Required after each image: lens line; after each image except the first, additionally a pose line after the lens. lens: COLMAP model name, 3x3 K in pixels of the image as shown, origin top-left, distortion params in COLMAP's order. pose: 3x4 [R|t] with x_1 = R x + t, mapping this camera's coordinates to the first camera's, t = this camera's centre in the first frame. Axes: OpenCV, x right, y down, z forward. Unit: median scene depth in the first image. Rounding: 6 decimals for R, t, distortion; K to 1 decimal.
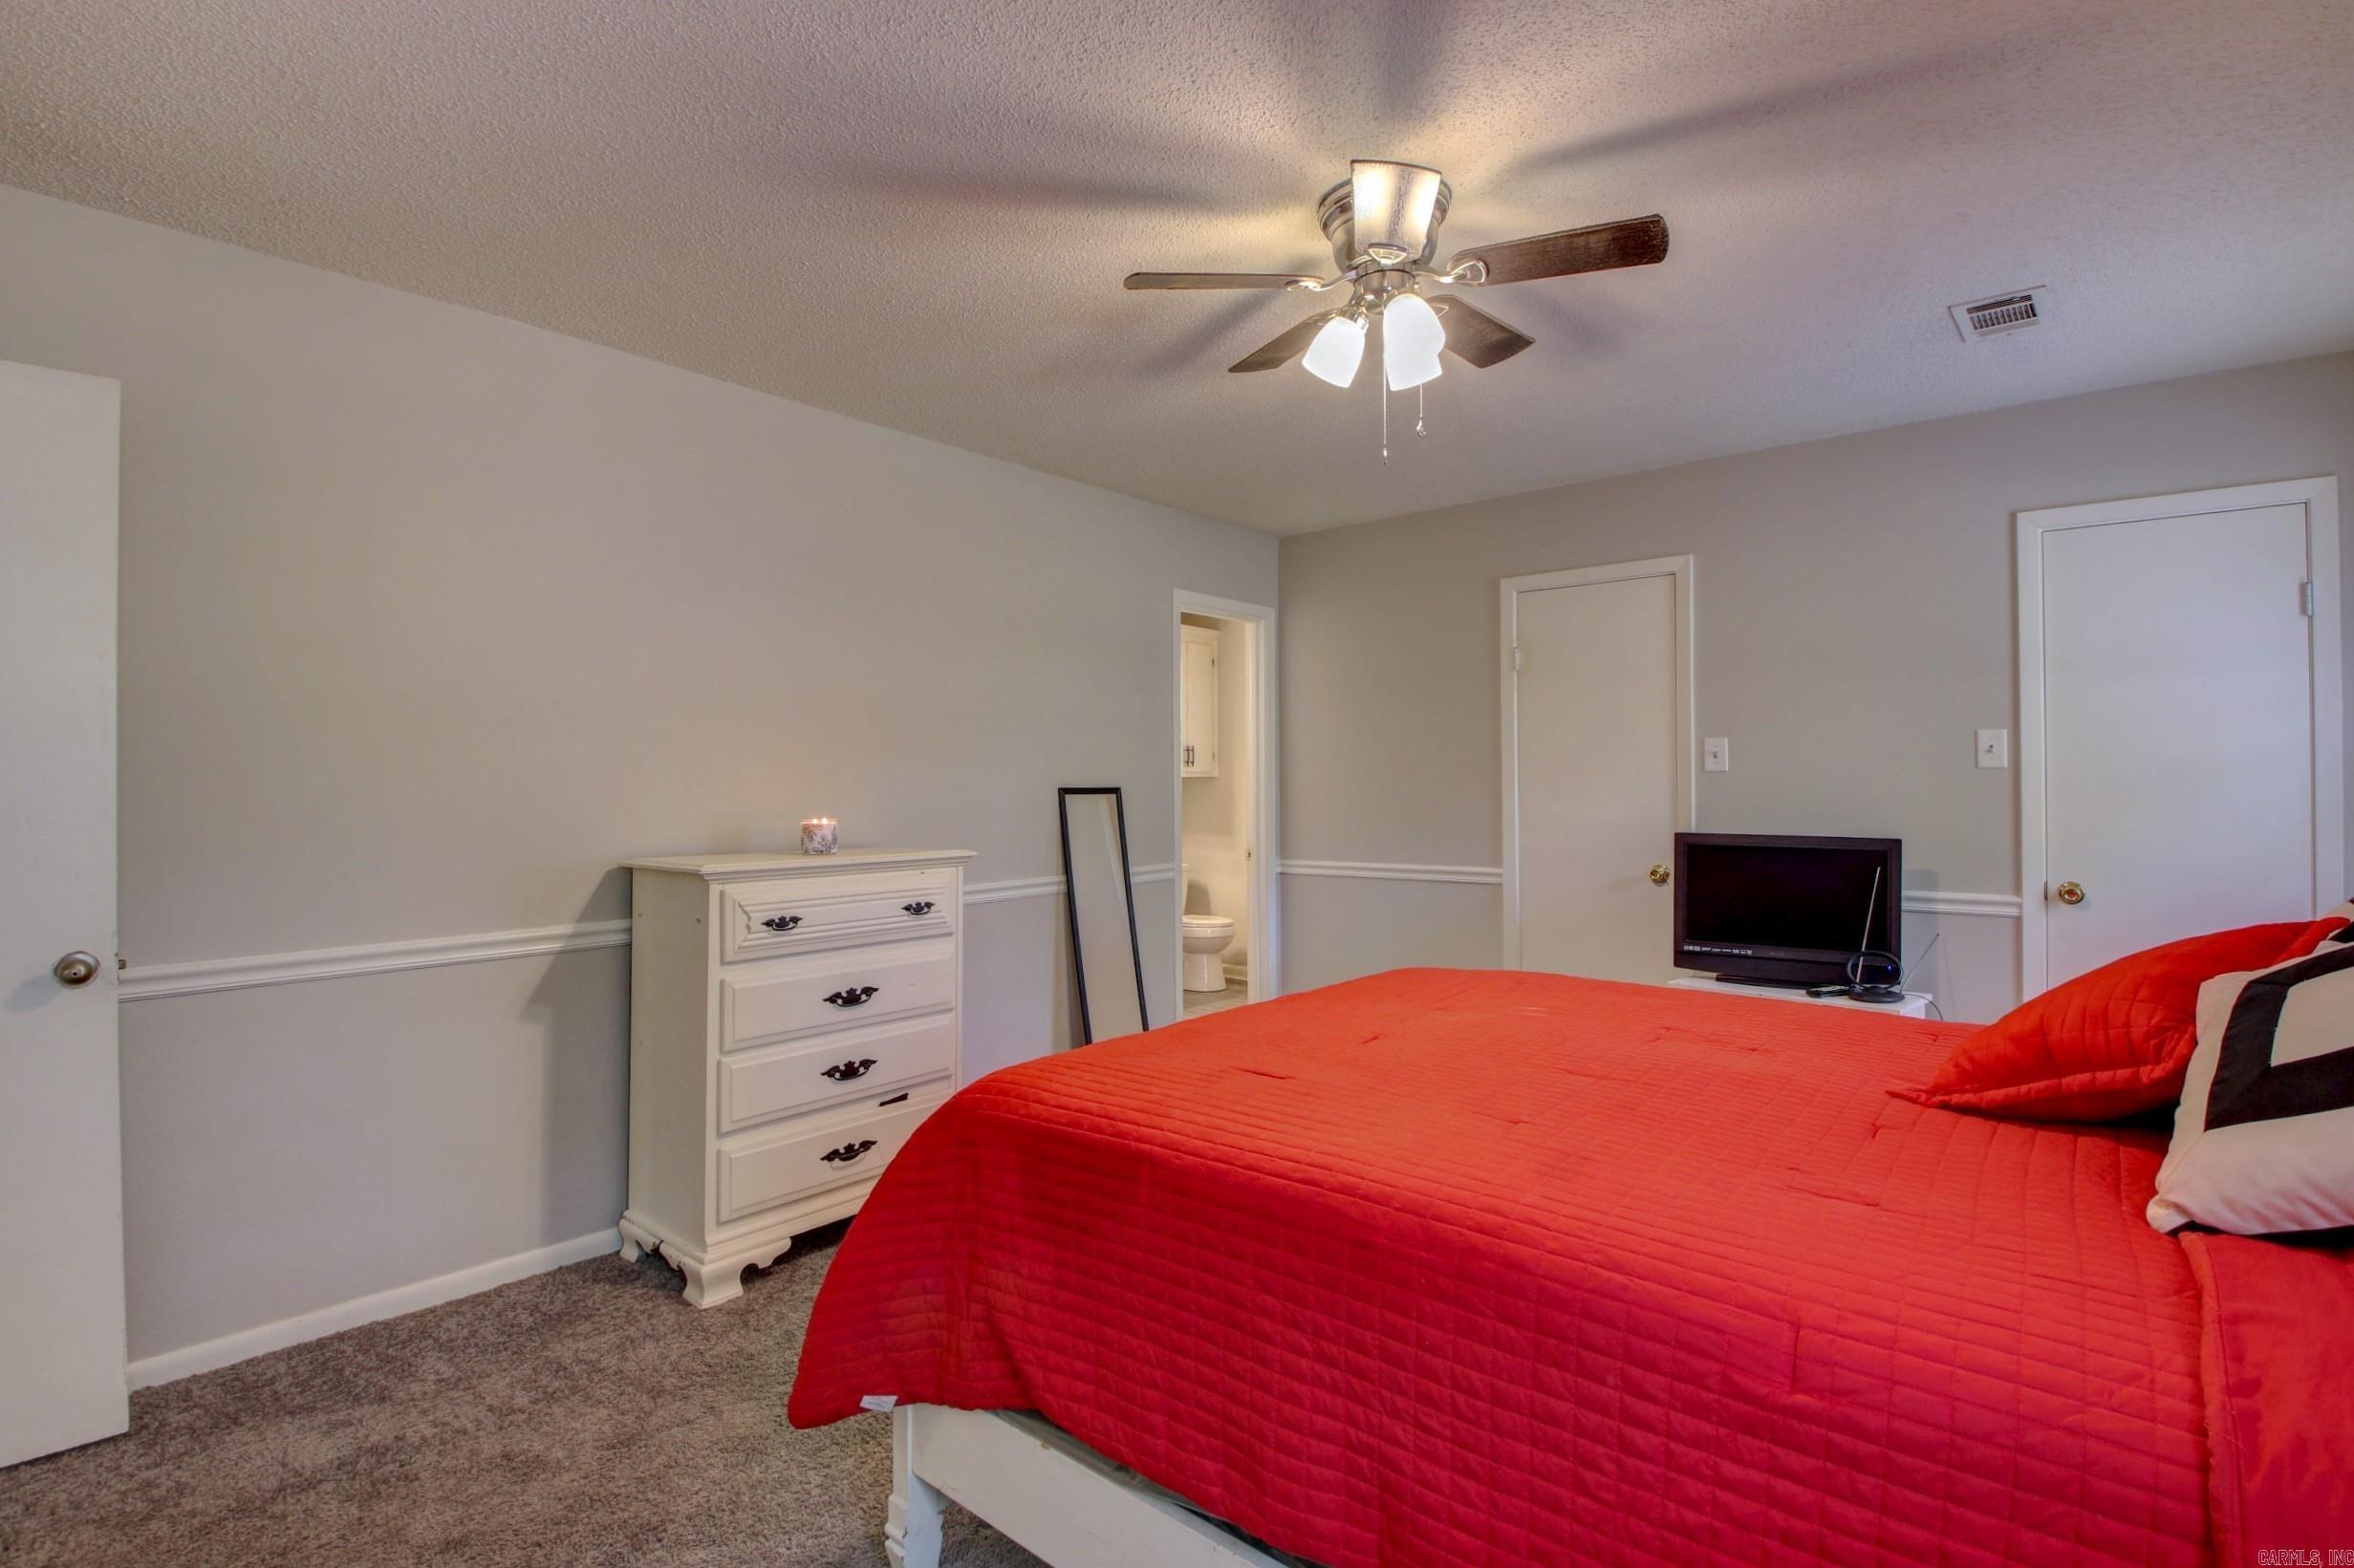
lens RADIAL K [[1099.0, 0, 1176.7], [0, 1099.0, 777.7], [0, 0, 1]] dist [0.017964, -0.025388]
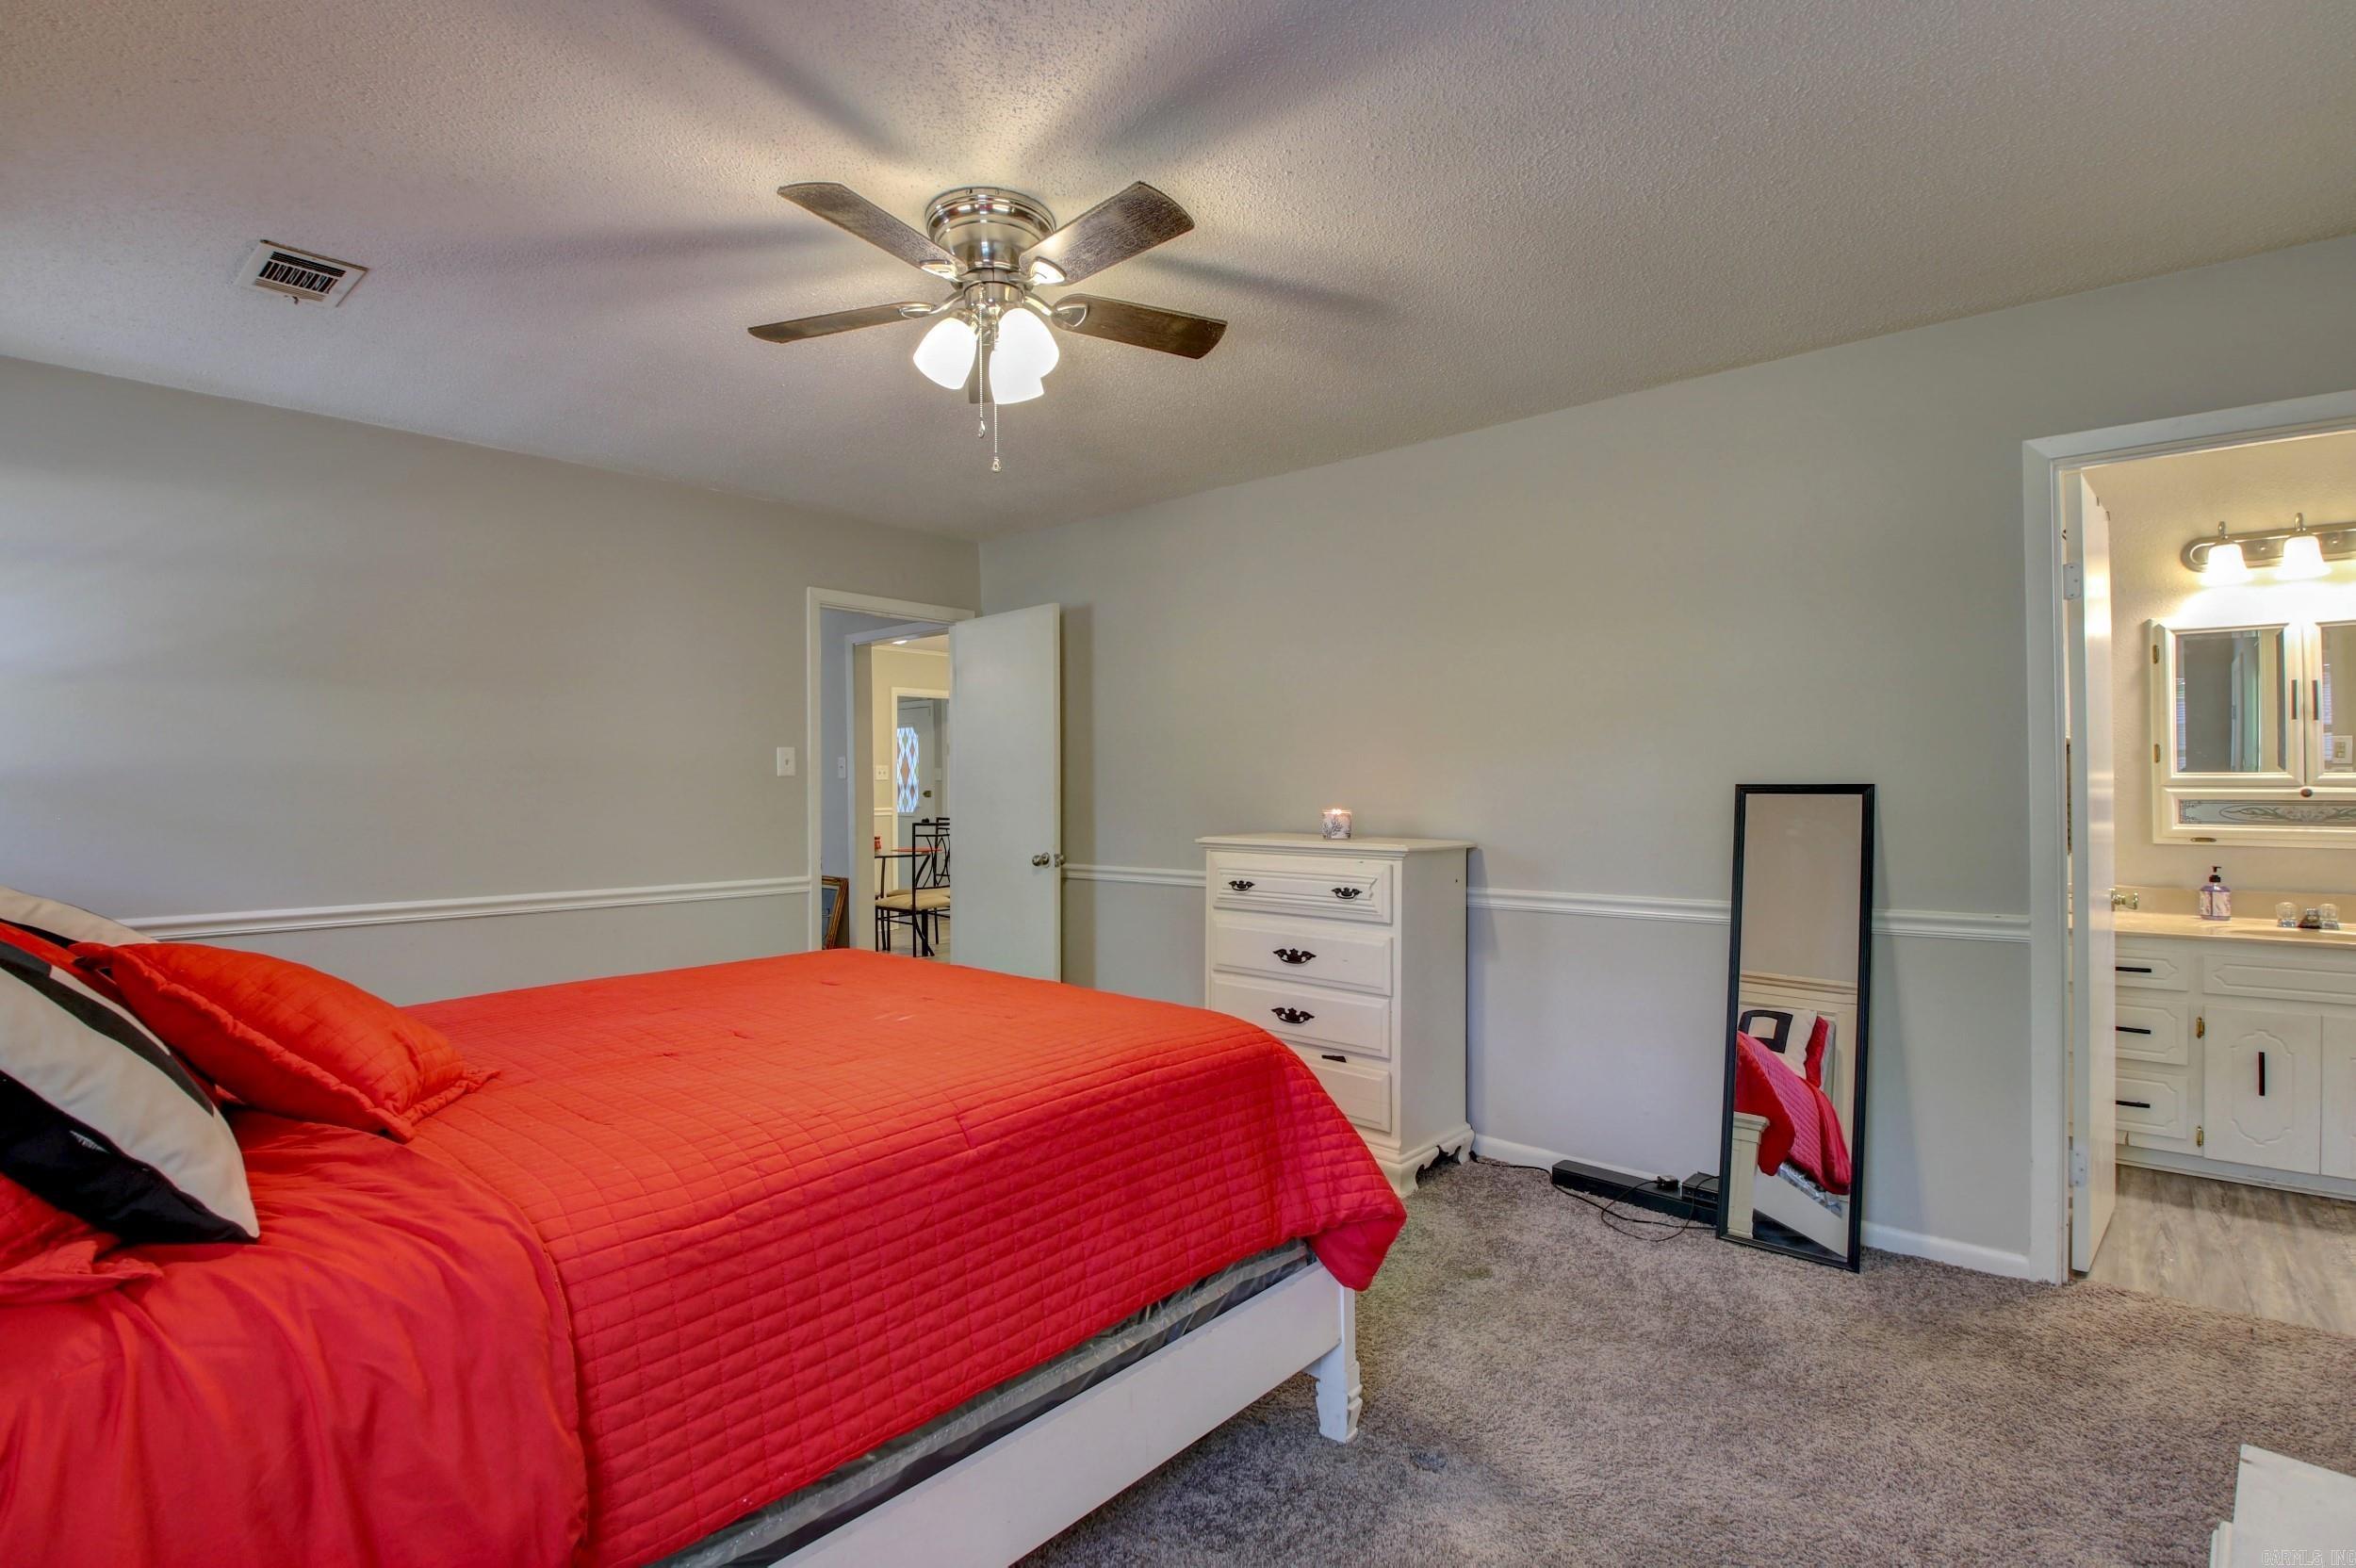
lens RADIAL K [[1100.0, 0, 1177.7], [0, 1100.0, 777.6], [0, 0, 1]] dist [0.017964, -0.025388]
pose [[0.001750, 0.001375, -0.999998, 0.917665], [0.009909, 0.999950, 0.001392, -0.000475], [0.999949, -0.009912, 0.001736, 0.872186]]
